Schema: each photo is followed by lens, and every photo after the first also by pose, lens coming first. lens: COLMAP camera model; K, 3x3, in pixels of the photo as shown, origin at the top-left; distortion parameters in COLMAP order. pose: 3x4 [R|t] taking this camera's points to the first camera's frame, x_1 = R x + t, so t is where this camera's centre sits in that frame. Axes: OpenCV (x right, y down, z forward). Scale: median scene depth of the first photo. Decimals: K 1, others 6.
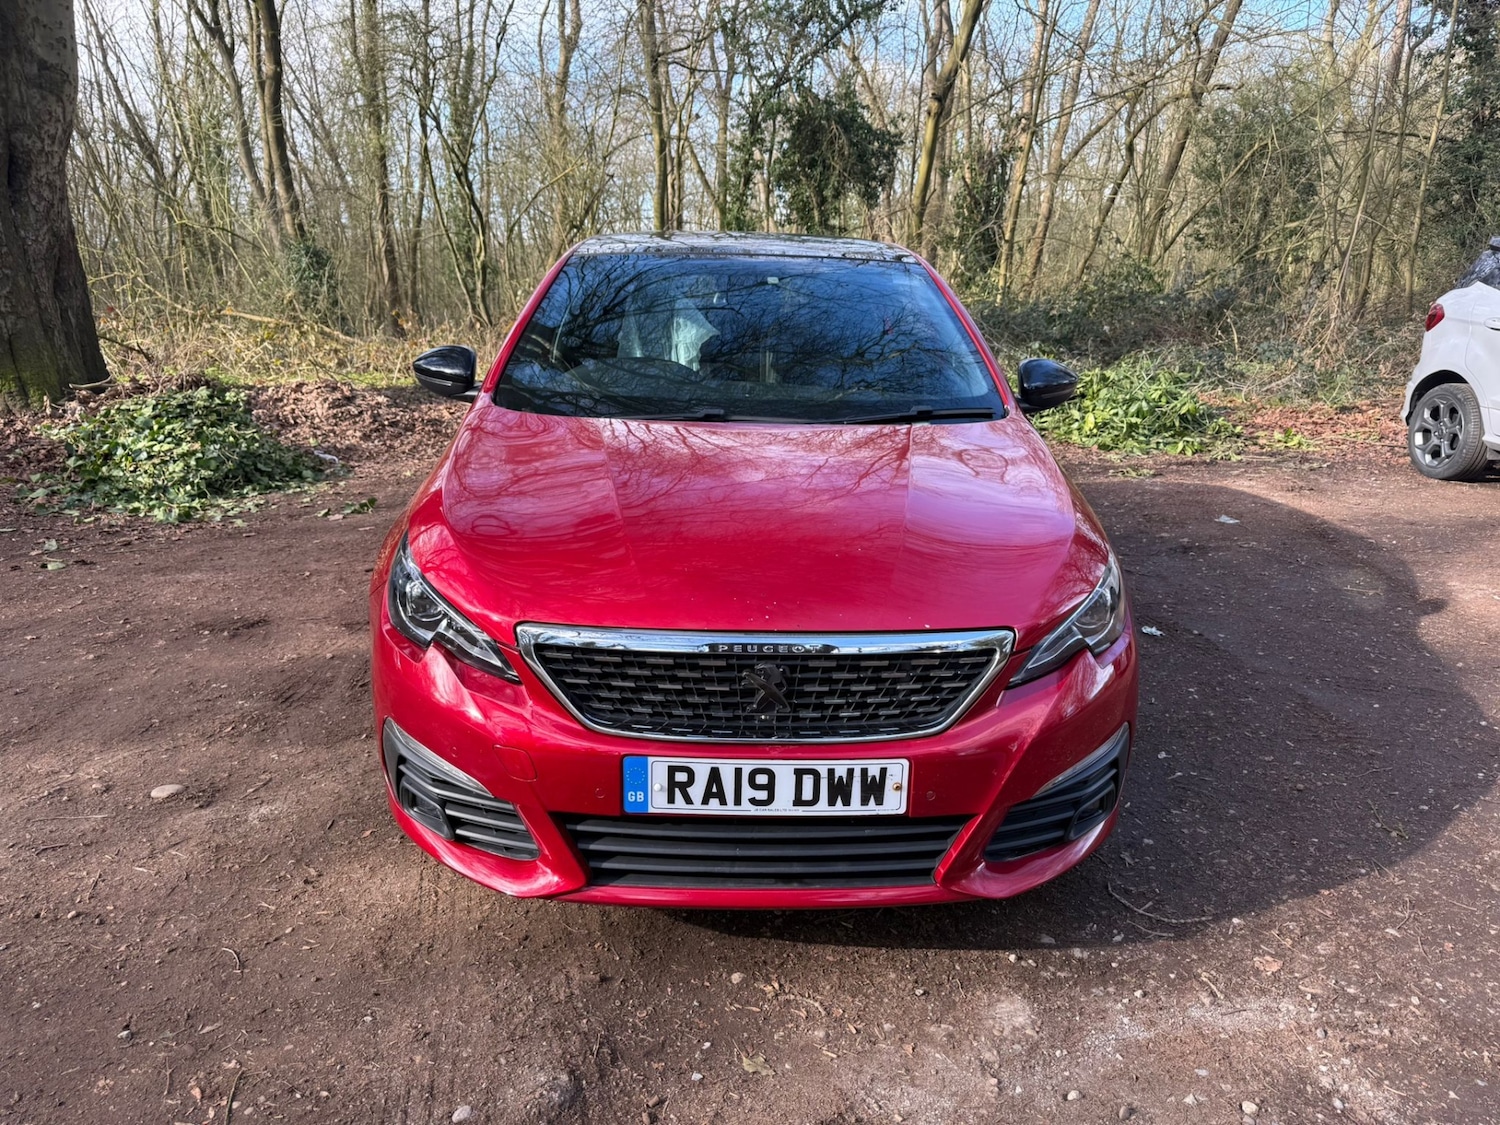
lens RADIAL K [[1076.9, 0, 755.0], [0, 1076.9, 564.6], [0, 0, 1]] dist [0.041344, -0.041742]
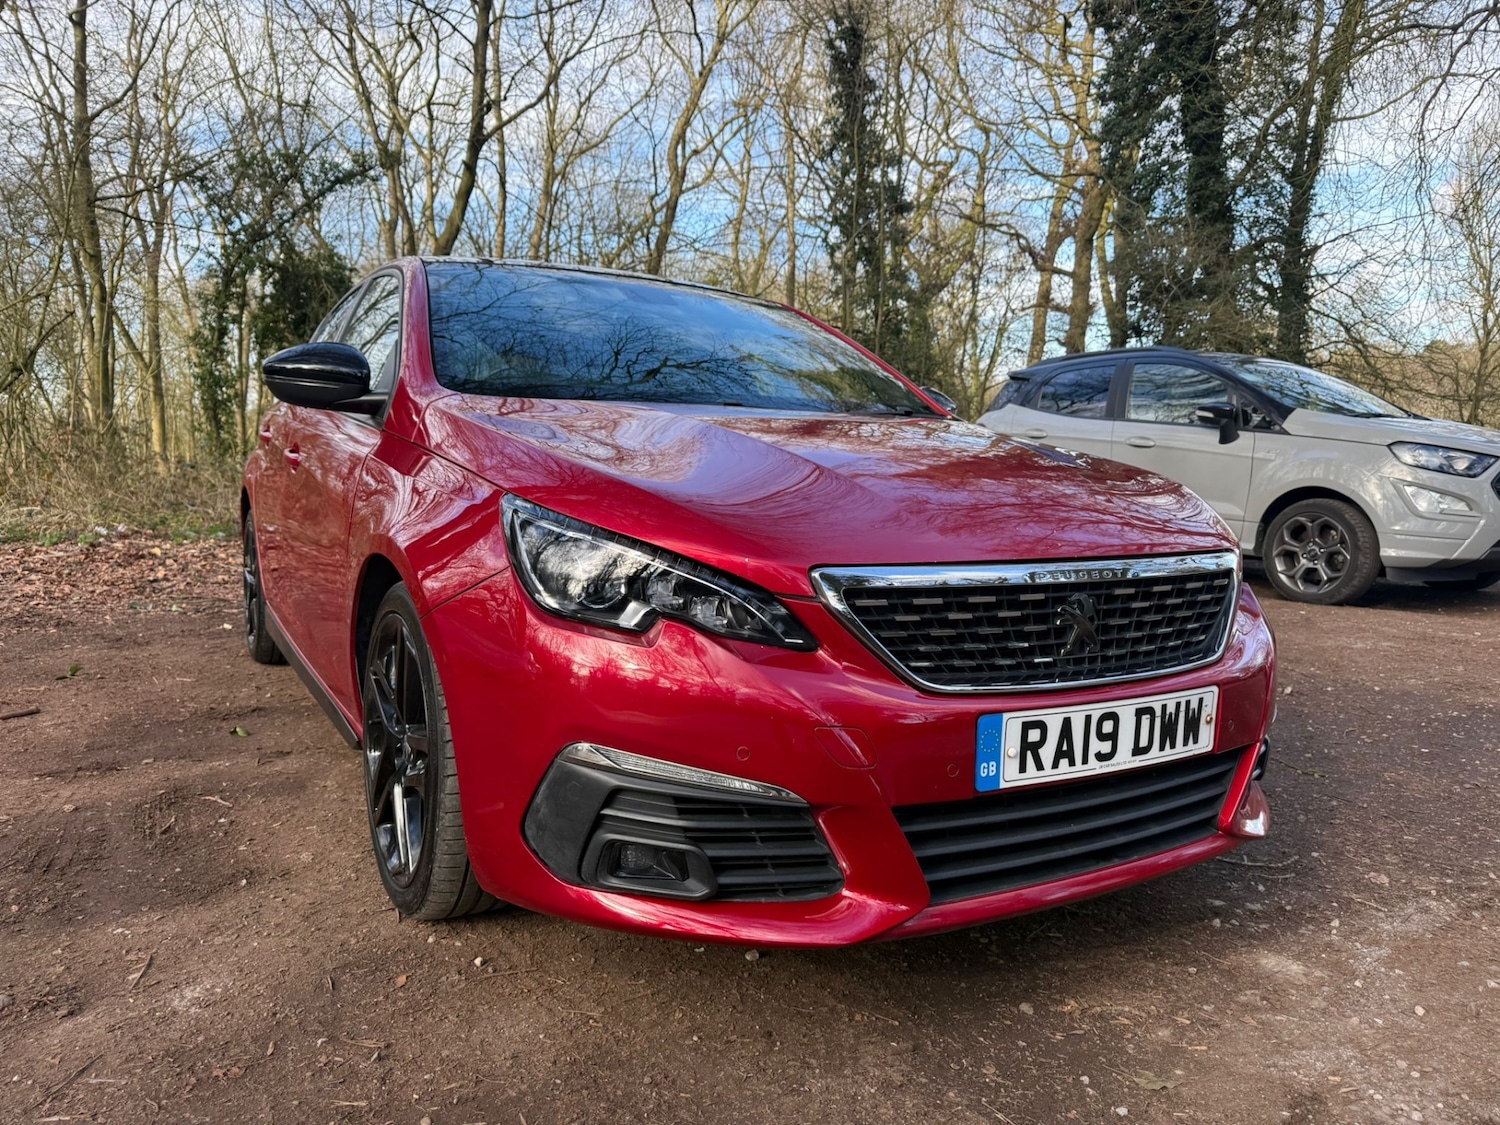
lens RADIAL K [[1068.7, 0, 753.0], [0, 1068.7, 578.6], [0, 0, 1]] dist [0.001808, -0.003708]
pose [[0.879177, -0.053259, 0.473509, -0.619008], [0.123413, 0.985276, -0.118325, 0.148718], [-0.460235, 0.162466, 0.872805, 0.378845]]
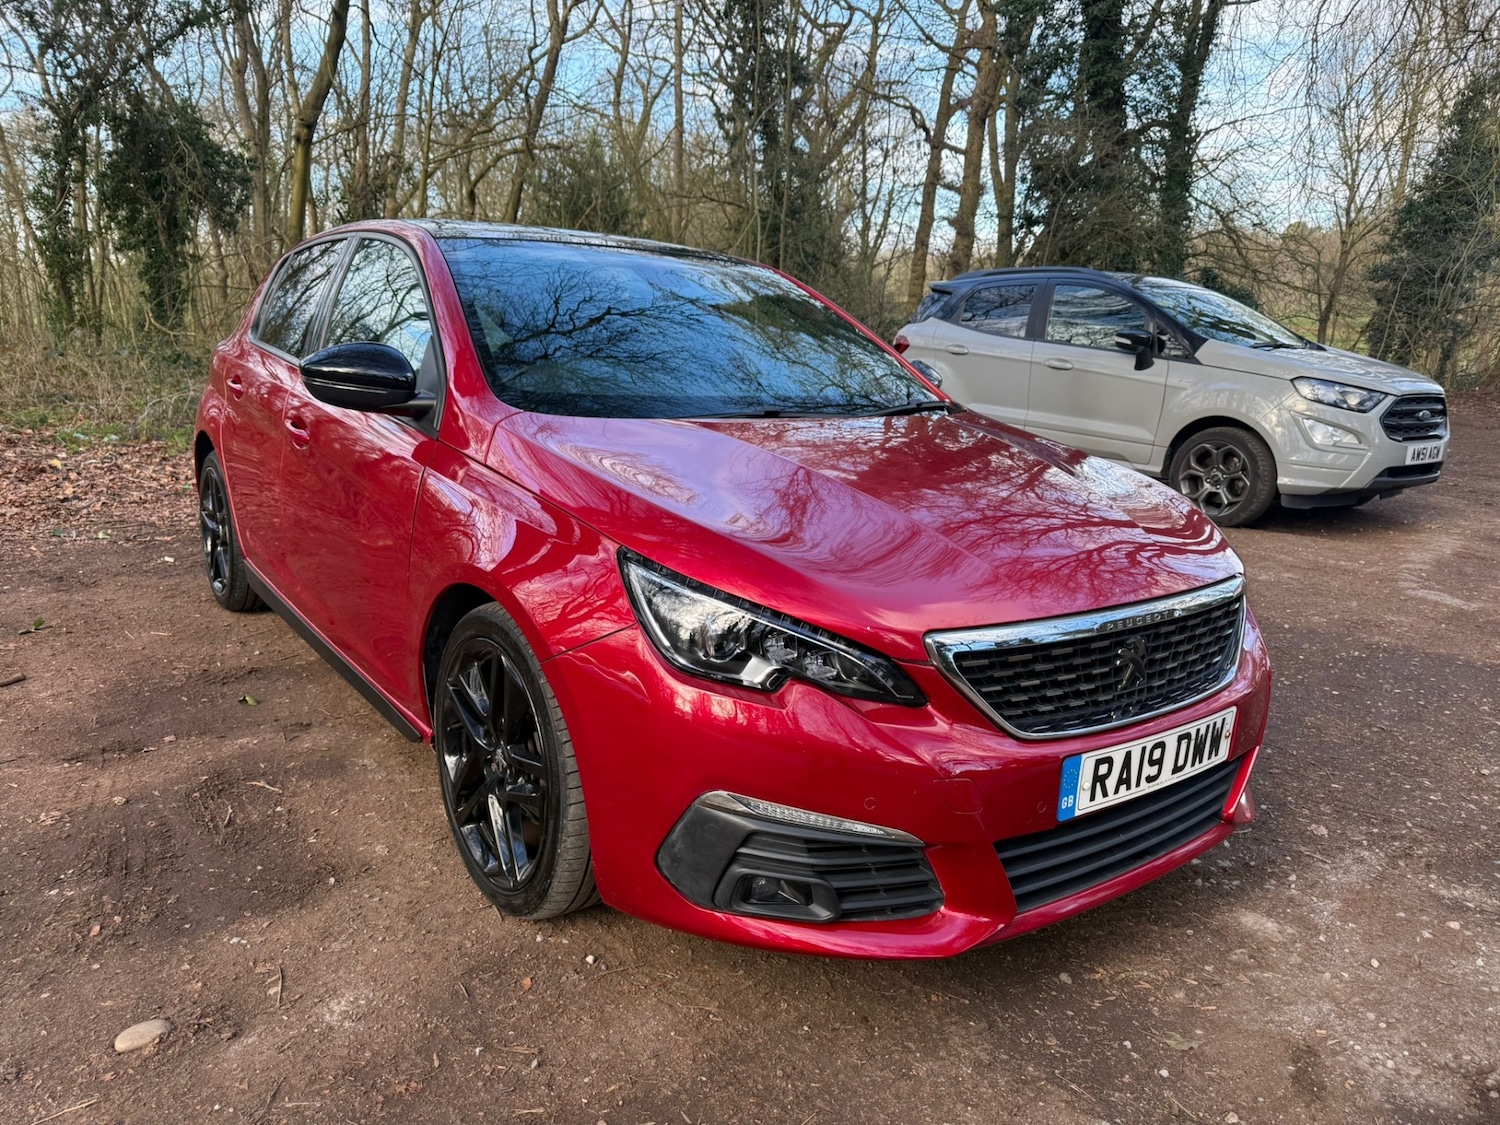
lens RADIAL K [[1062.9, 0, 747.0], [0, 1062.9, 591.6], [0, 0, 1]] dist [0.002542, -0.003703]
pose [[0.822845, -0.122527, 0.554899, -0.803682], [0.129846, 0.991185, 0.026317, -0.018411], [-0.553232, 0.050397, 0.831501, 0.397238]]
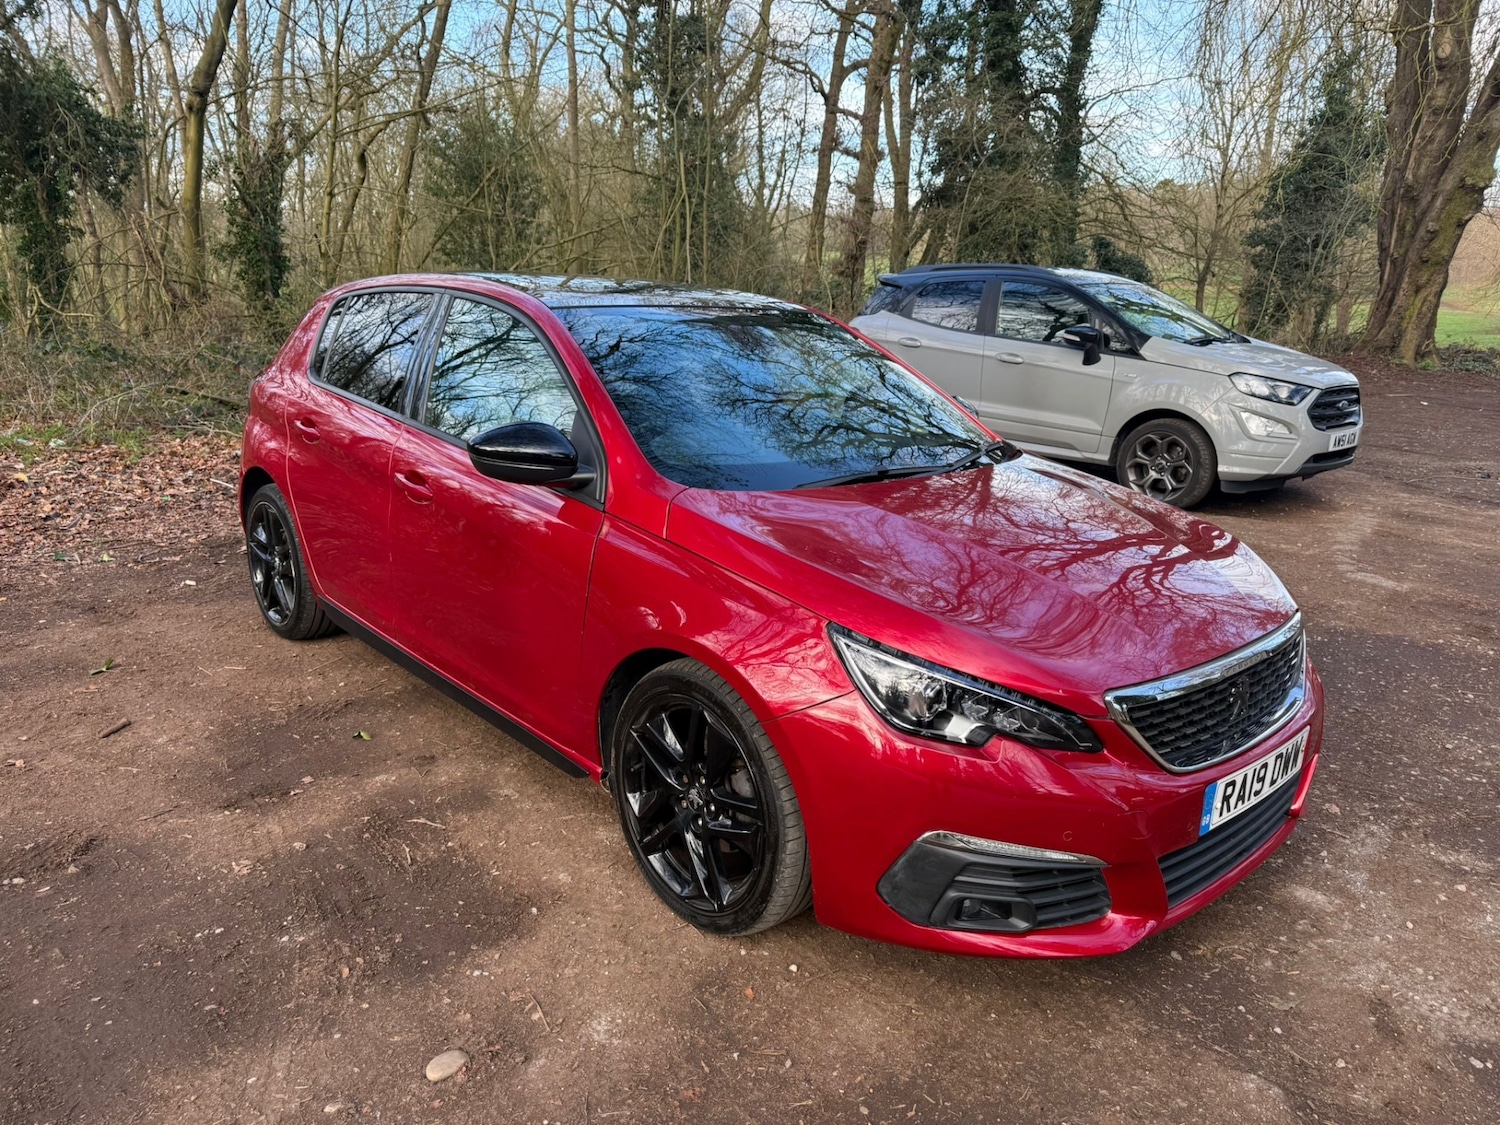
lens RADIAL K [[1056.3, 0, 743.3], [0, 1056.3, 596.5], [0, 0, 1]] dist [0.008465, -0.007349]
pose [[0.762194, -0.174847, 0.623288, -1.109132], [0.158495, 0.983932, 0.082198, -0.175958], [-0.627646, 0.036137, 0.777660, 0.443151]]
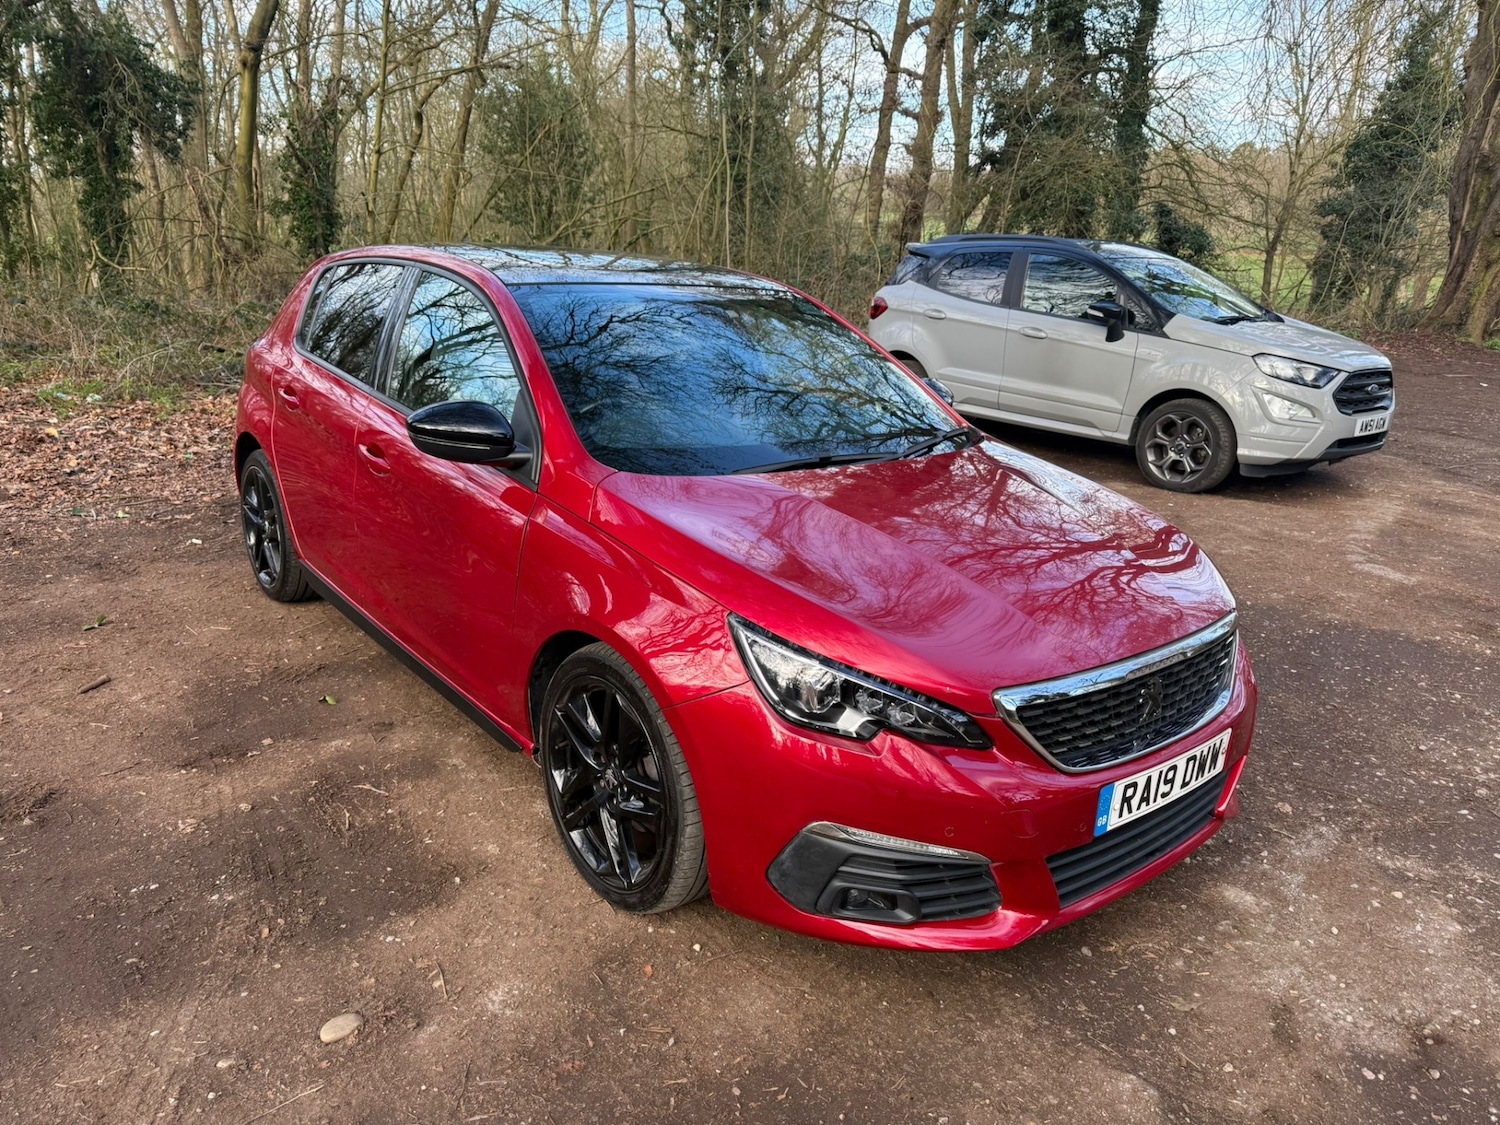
lens RADIAL K [[1057.2, 0, 748.5], [0, 1057.2, 593.3], [0, 0, 1]] dist [0.006359, -0.005073]
pose [[0.794401, -0.170688, 0.582917, -0.990409], [0.133884, 0.985306, 0.106056, -0.178768], [-0.592454, -0.006208, 0.805581, 0.340466]]
